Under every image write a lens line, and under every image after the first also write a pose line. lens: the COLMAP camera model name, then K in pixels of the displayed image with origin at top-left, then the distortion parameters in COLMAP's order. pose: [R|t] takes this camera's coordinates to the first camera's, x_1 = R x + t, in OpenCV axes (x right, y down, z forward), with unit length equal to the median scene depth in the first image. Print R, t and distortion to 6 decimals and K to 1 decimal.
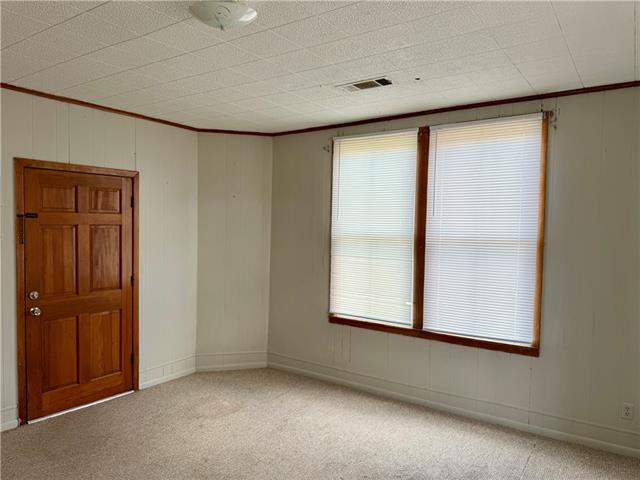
lens RADIAL K [[456.4, 0, 320.0], [0, 456.4, 240.0], [0, 0, 1]] dist [-0.003341, -0.001453]
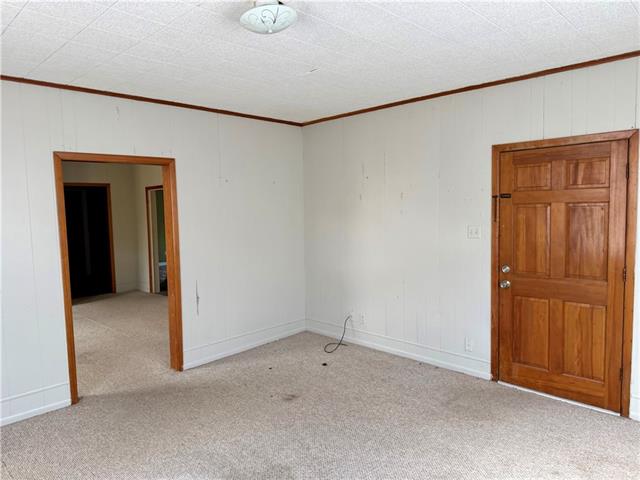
lens RADIAL K [[456.4, 0, 320.0], [0, 456.4, 240.0], [0, 0, 1]] dist [-0.003341, -0.001453]
pose [[-0.161737, 0.056406, -0.985221, 0.460608], [-0.018996, 0.998002, 0.060256, -0.004953], [0.986651, 0.028460, -0.160342, 0.663626]]
